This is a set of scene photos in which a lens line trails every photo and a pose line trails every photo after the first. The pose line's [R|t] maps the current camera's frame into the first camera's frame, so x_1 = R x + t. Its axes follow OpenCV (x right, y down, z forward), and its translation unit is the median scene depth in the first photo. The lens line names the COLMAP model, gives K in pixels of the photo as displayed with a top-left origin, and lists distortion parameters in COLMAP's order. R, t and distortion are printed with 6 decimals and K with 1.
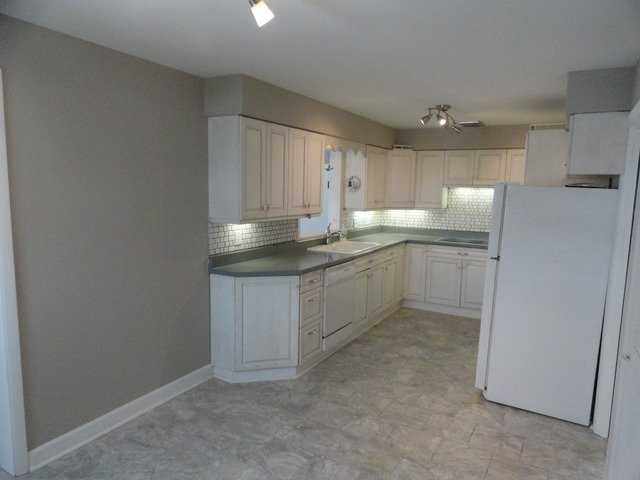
lens RADIAL K [[440.2, 0, 323.2], [0, 440.2, 240.3], [0, 0, 1]] dist [0.006772, -0.000198]
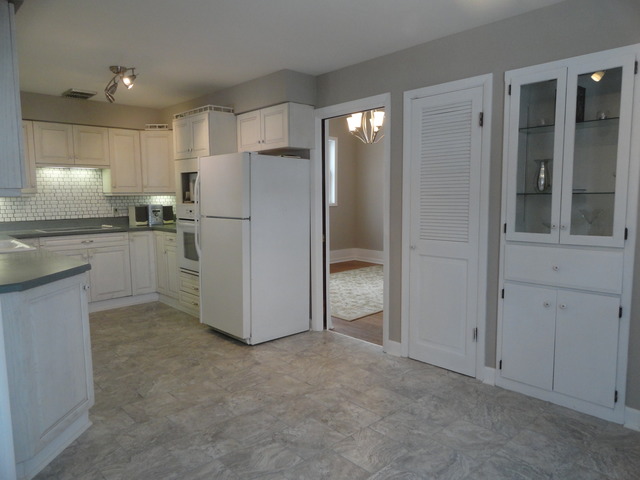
lens RADIAL K [[440.2, 0, 323.2], [0, 440.2, 240.3], [0, 0, 1]] dist [0.006772, -0.000198]
pose [[0.295946, -0.124367, 0.947074, -0.626846], [0.134264, 0.987061, 0.087662, 0.023207], [-0.945721, 0.101215, 0.308815, 0.466100]]
